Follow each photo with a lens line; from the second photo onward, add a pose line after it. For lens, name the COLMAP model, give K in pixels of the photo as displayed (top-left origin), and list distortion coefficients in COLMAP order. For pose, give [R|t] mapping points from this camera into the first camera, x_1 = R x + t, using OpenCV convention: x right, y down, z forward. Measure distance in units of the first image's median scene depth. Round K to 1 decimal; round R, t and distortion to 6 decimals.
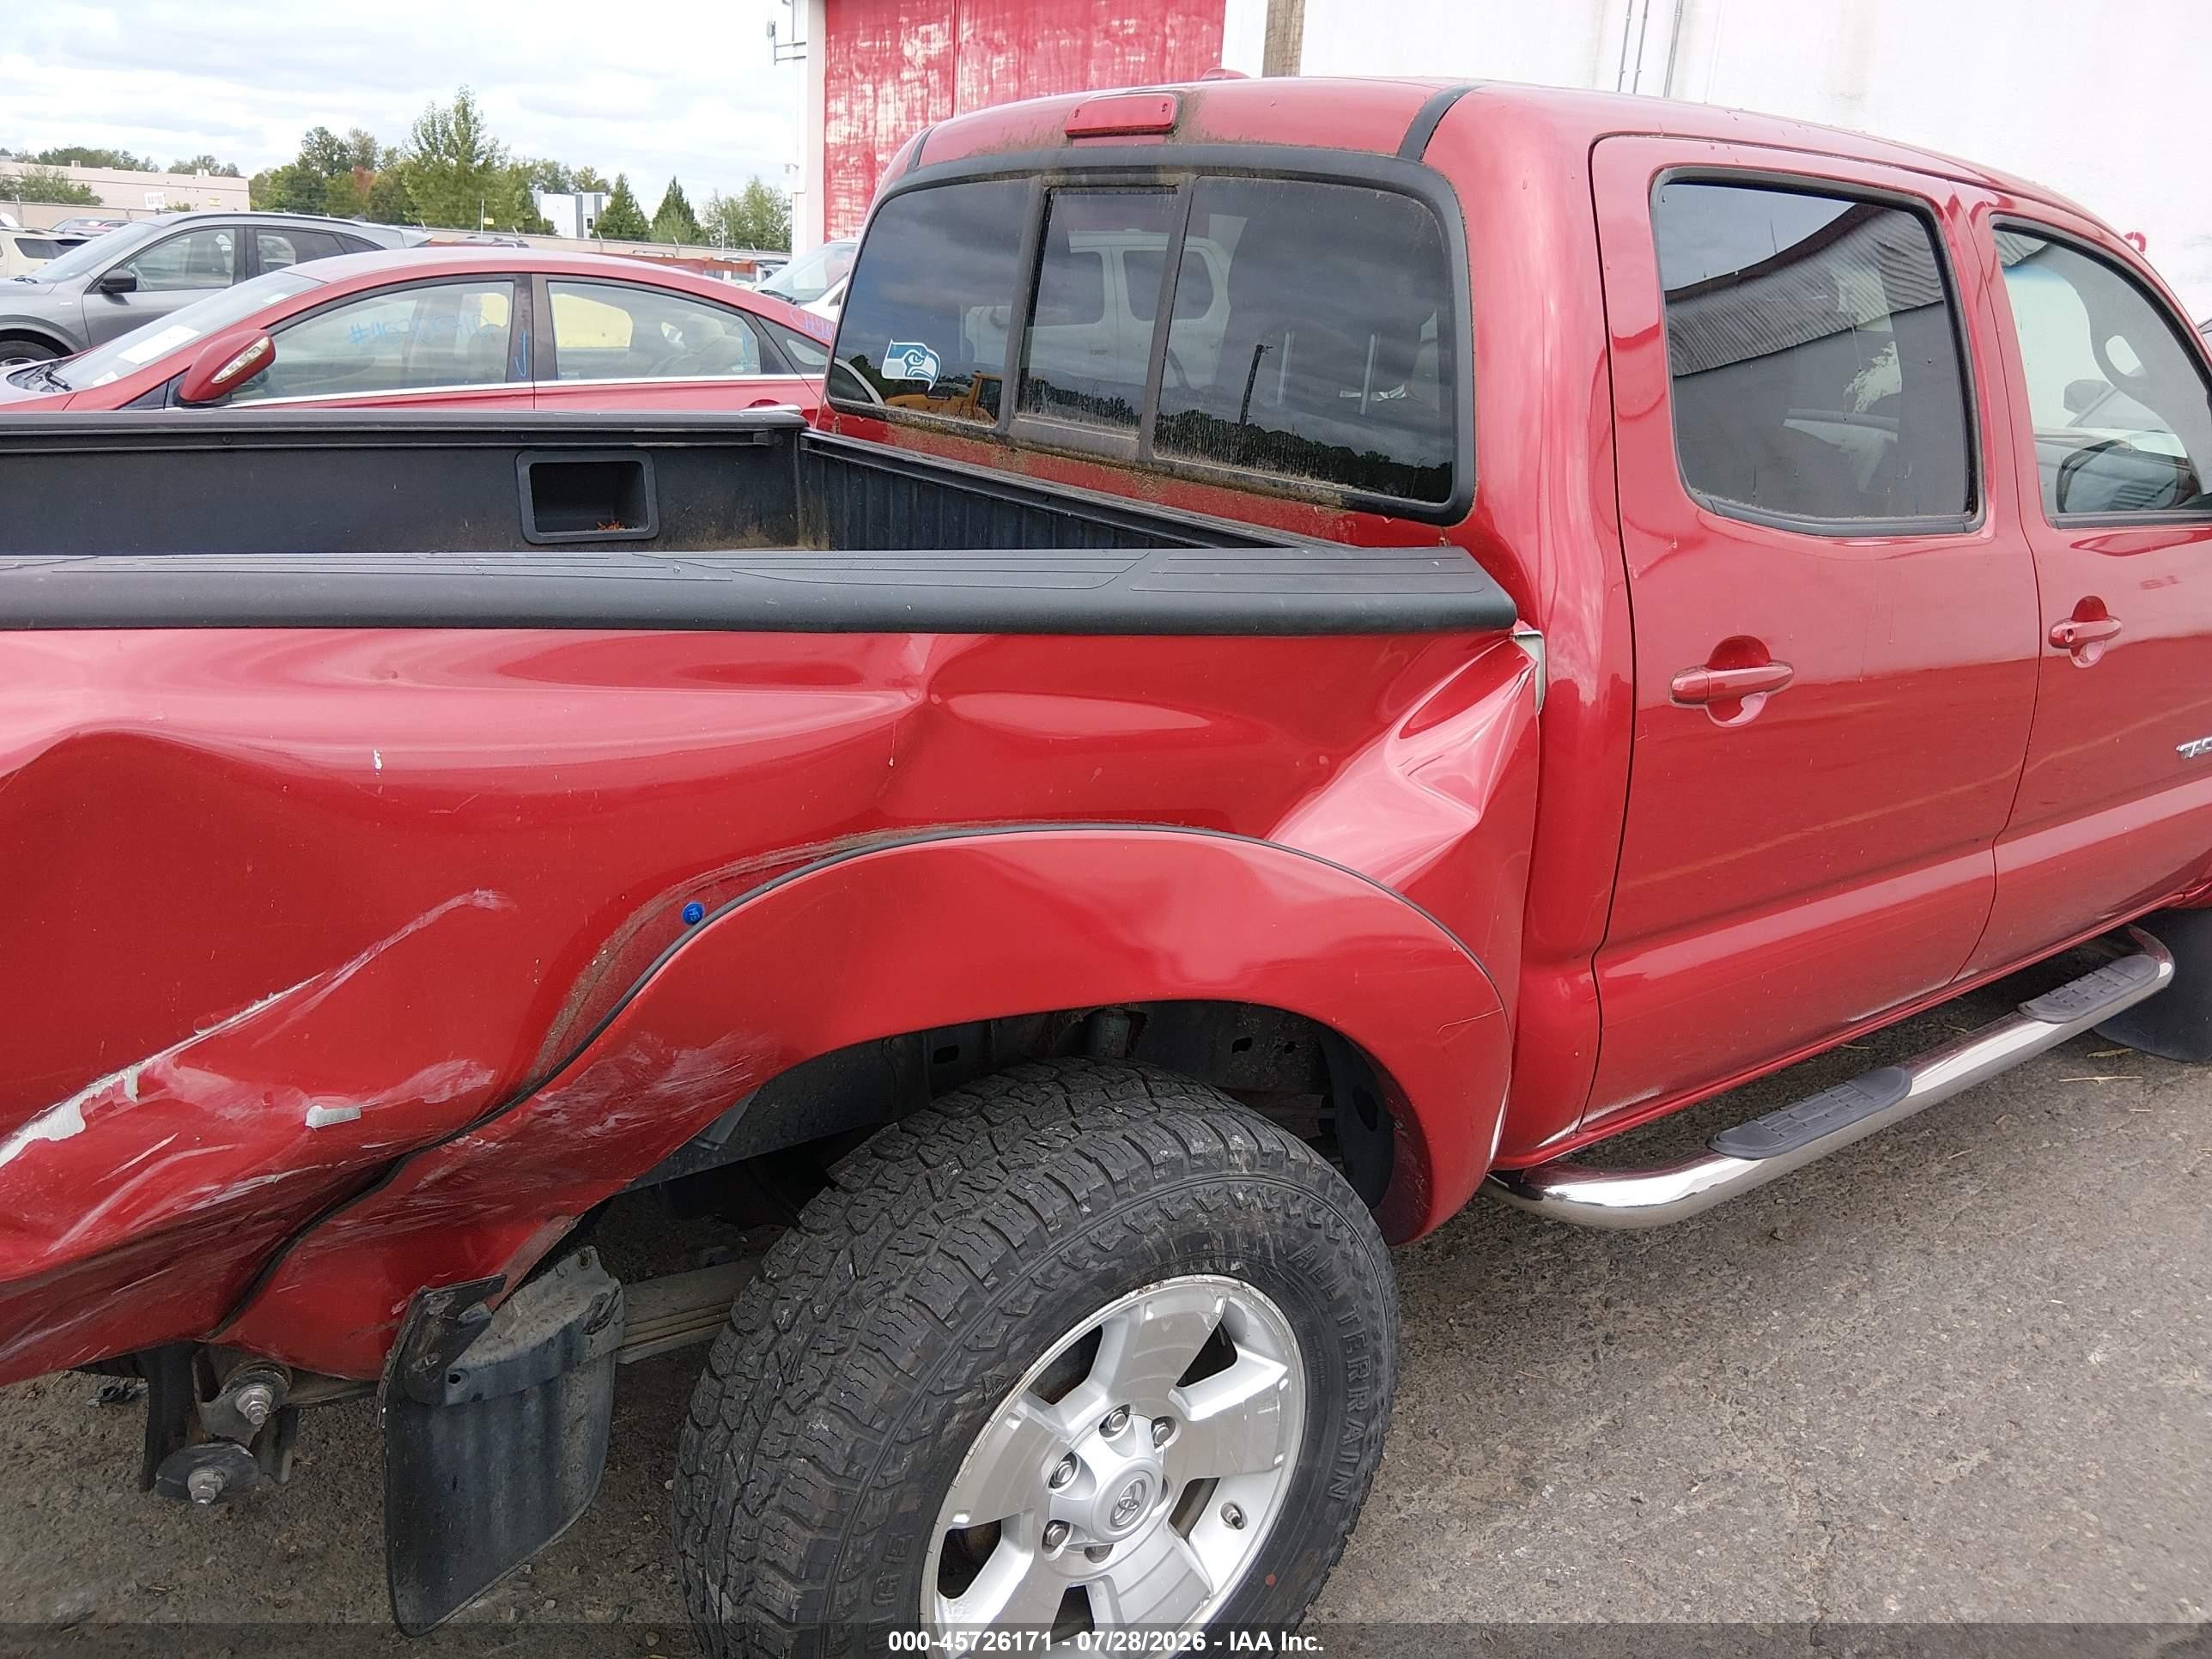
lens RADIAL K [[1674.0, 0, 1115.7], [0, 1674.0, 847.5], [0, 0, 1]] dist [0.049036, -0.090758]
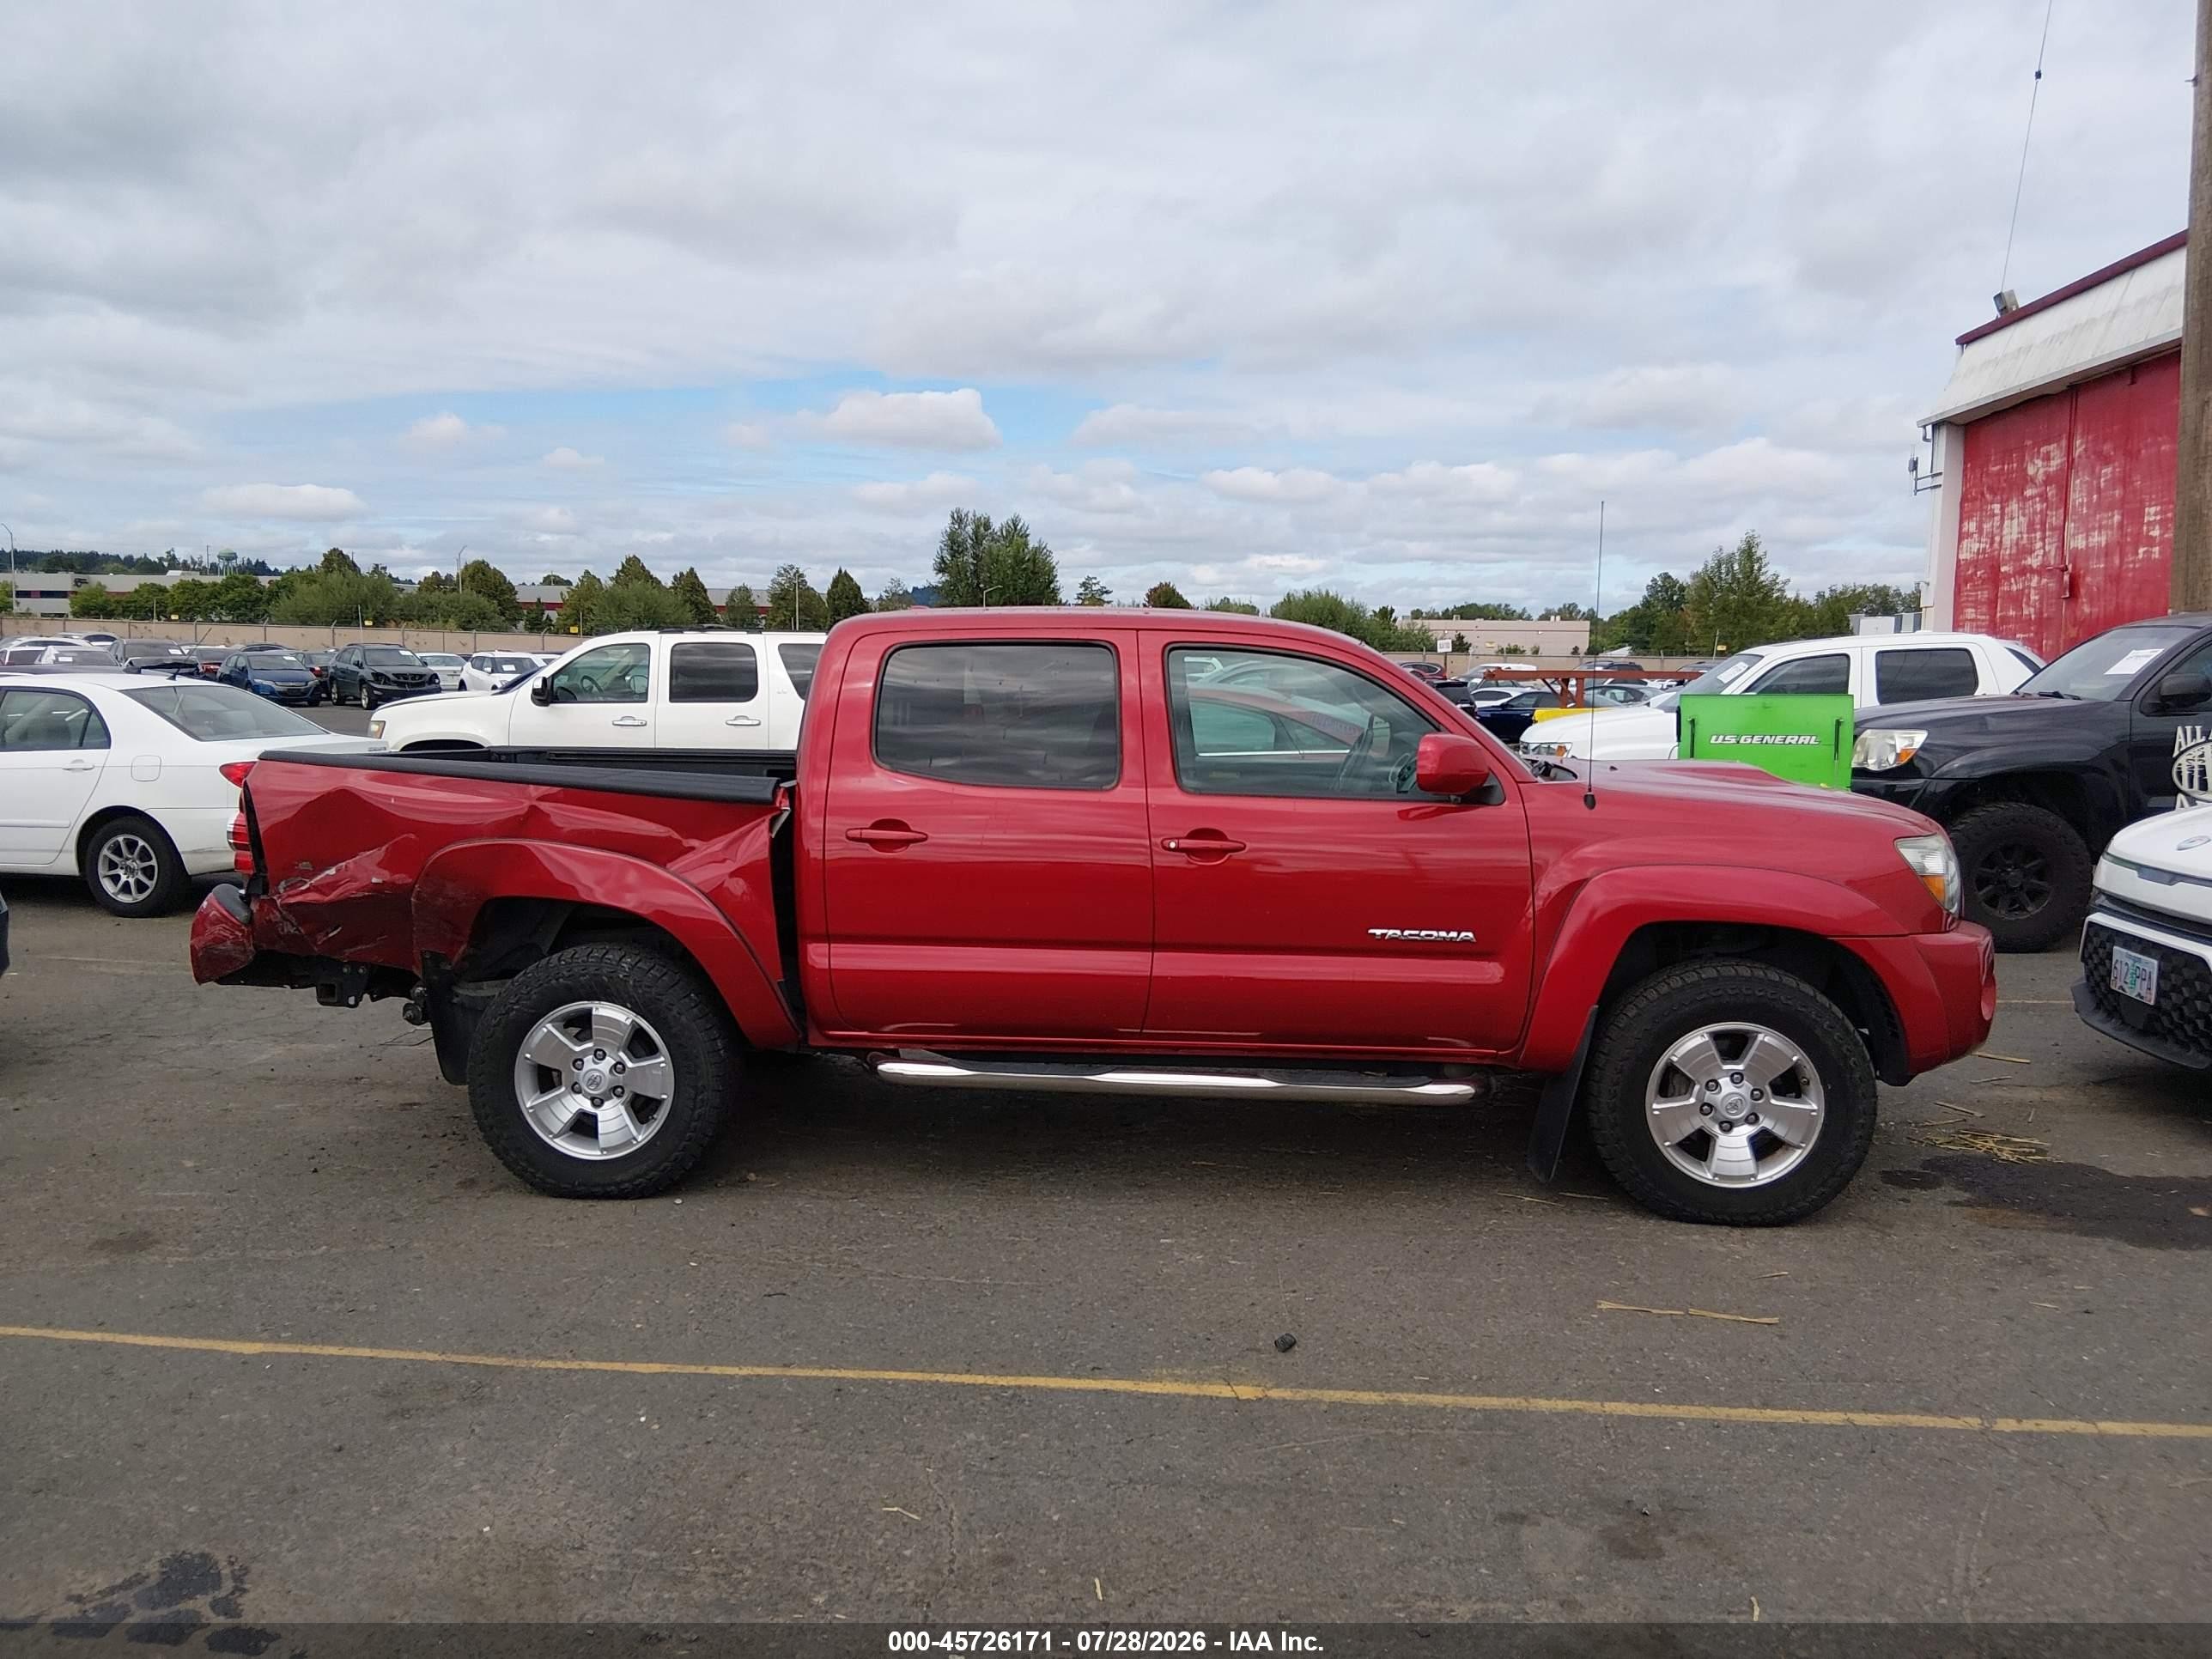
lens RADIAL K [[1674.0, 0, 1127.3], [0, 1674.0, 813.2], [0, 0, 1]] dist [0.049036, -0.090758]
pose [[0.747509, 0.010127, -0.664174, 1.435656], [-0.178971, 0.965978, -0.186698, 0.168417], [0.639687, 0.258426, 0.723890, -0.357888]]
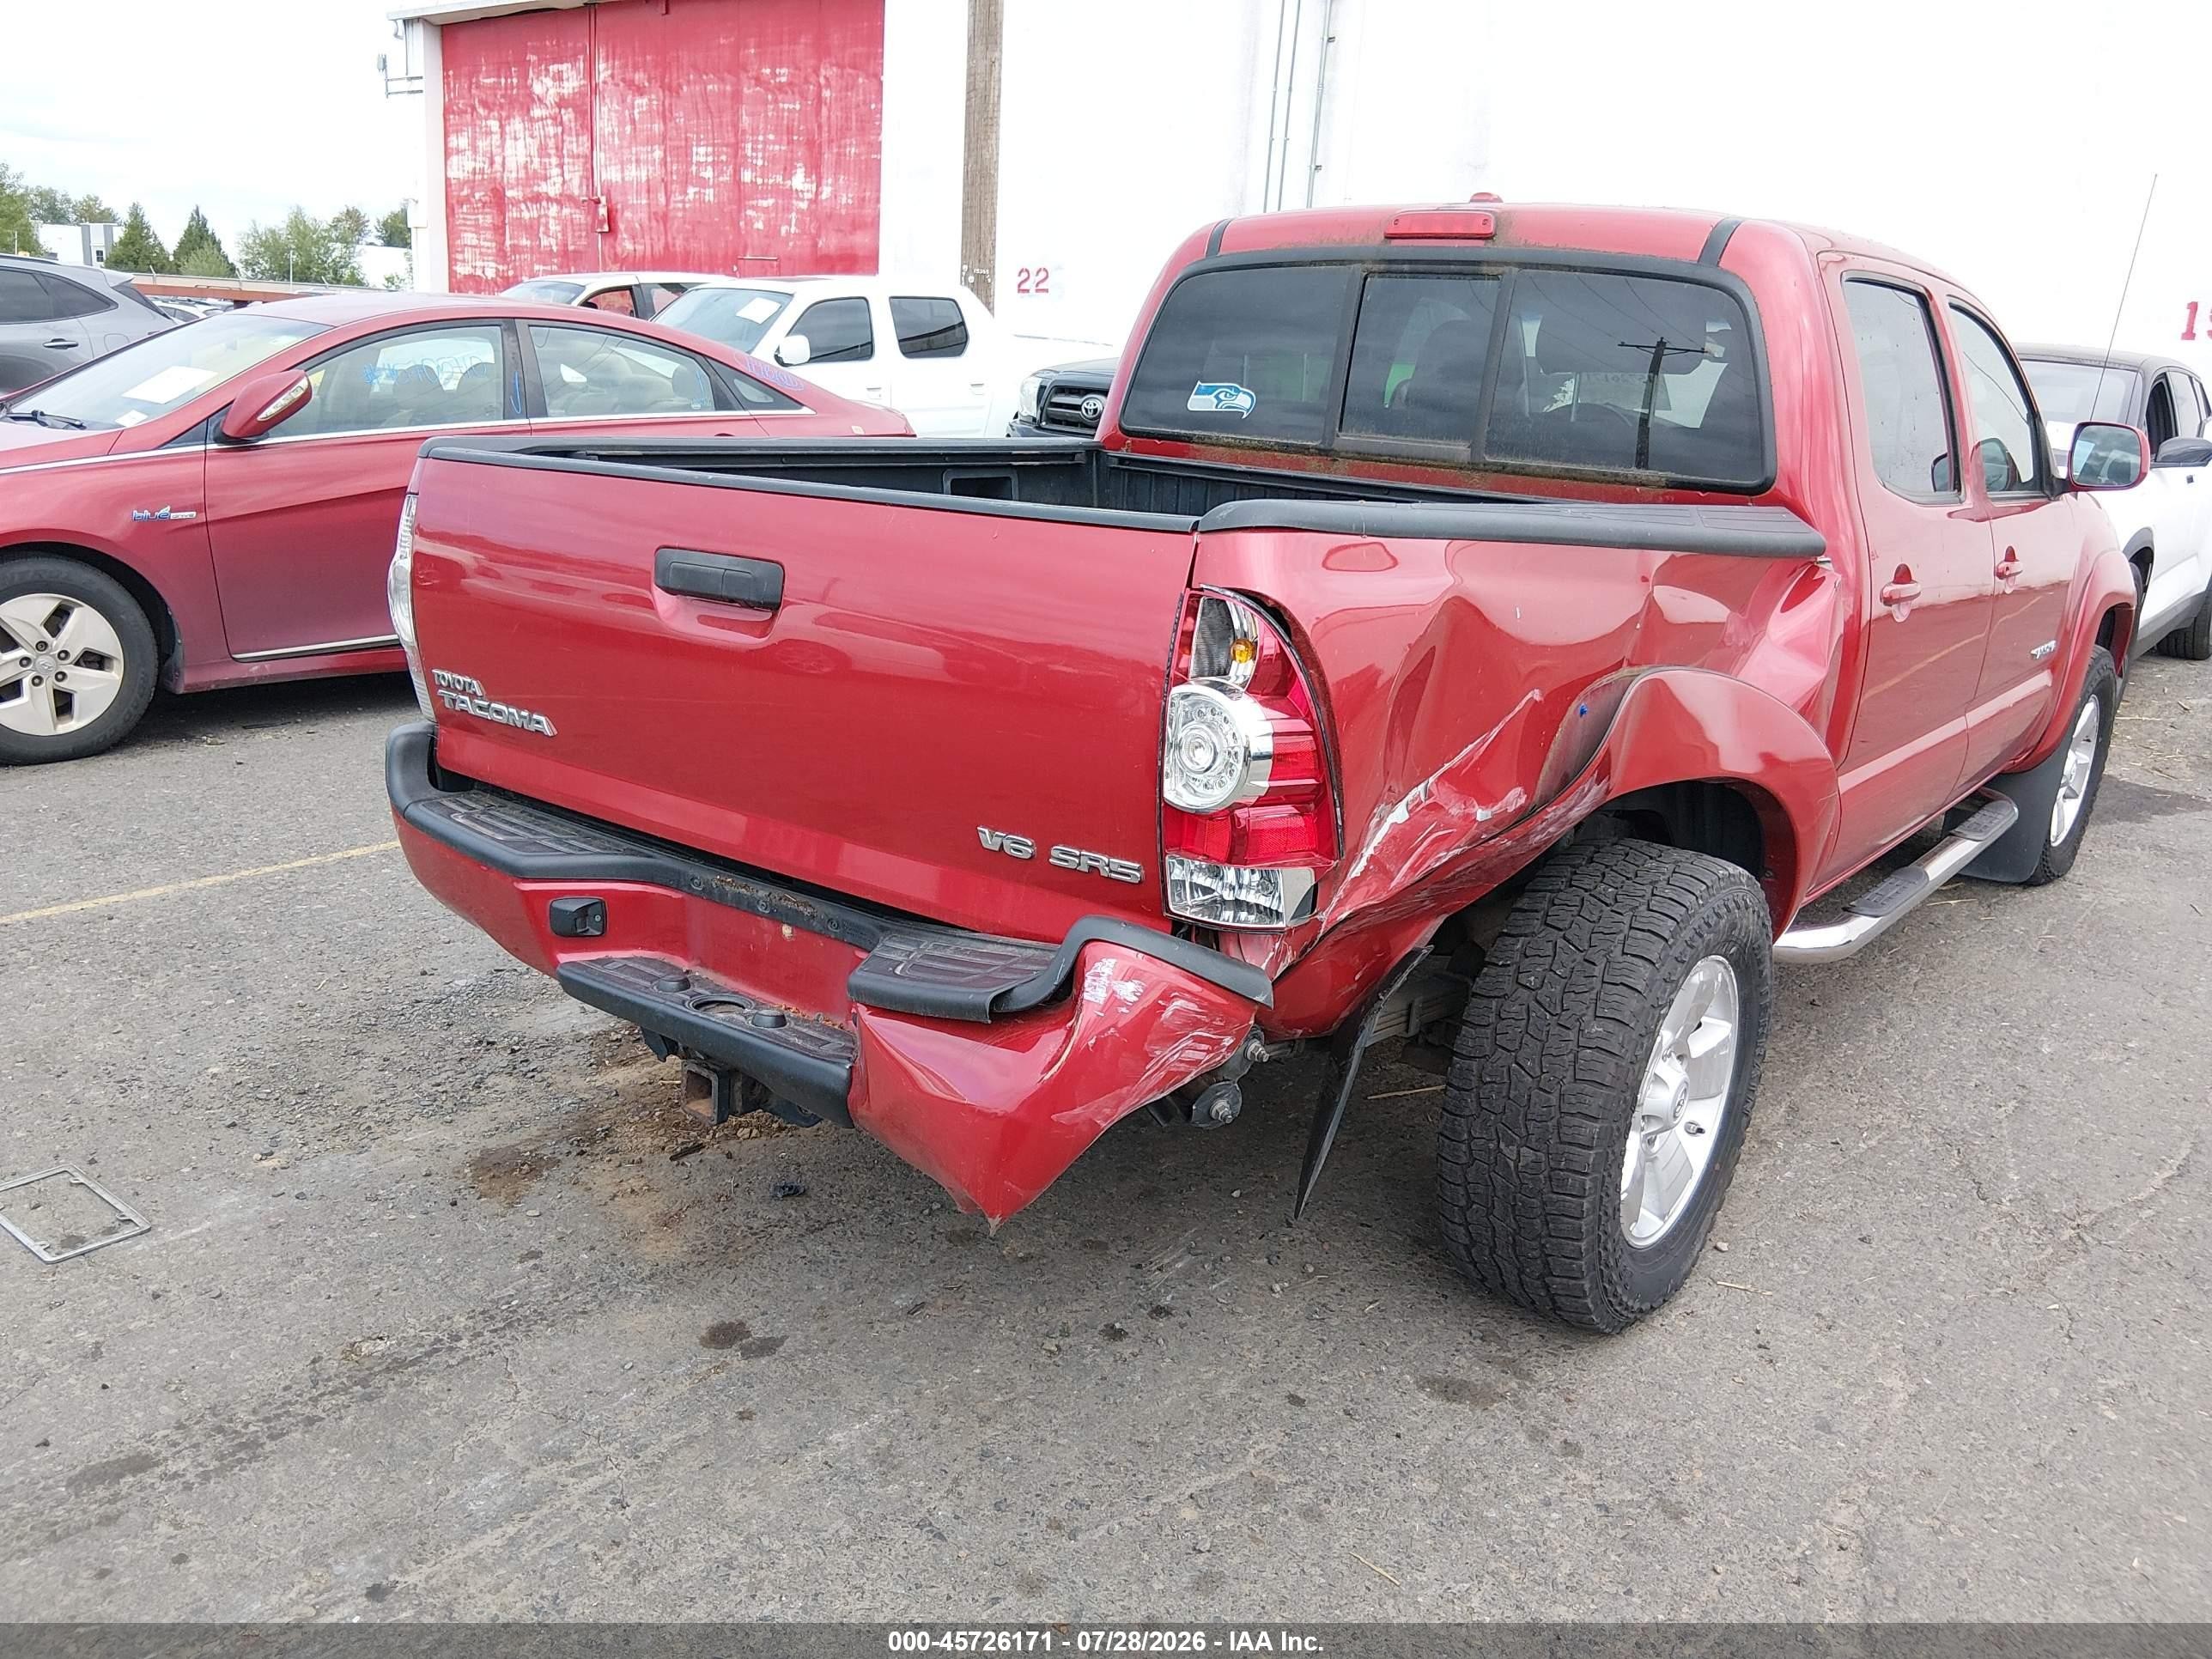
lens RADIAL K [[1674.0, 0, 1114.5], [0, 1674.0, 839.8], [0, 0, 1]] dist [0.049036, -0.090758]
pose [[0.971740, -0.063908, 0.227239, -0.458447], [0.069553, 0.997435, -0.016912, 0.068988], [-0.225575, 0.032239, 0.973692, -0.235507]]
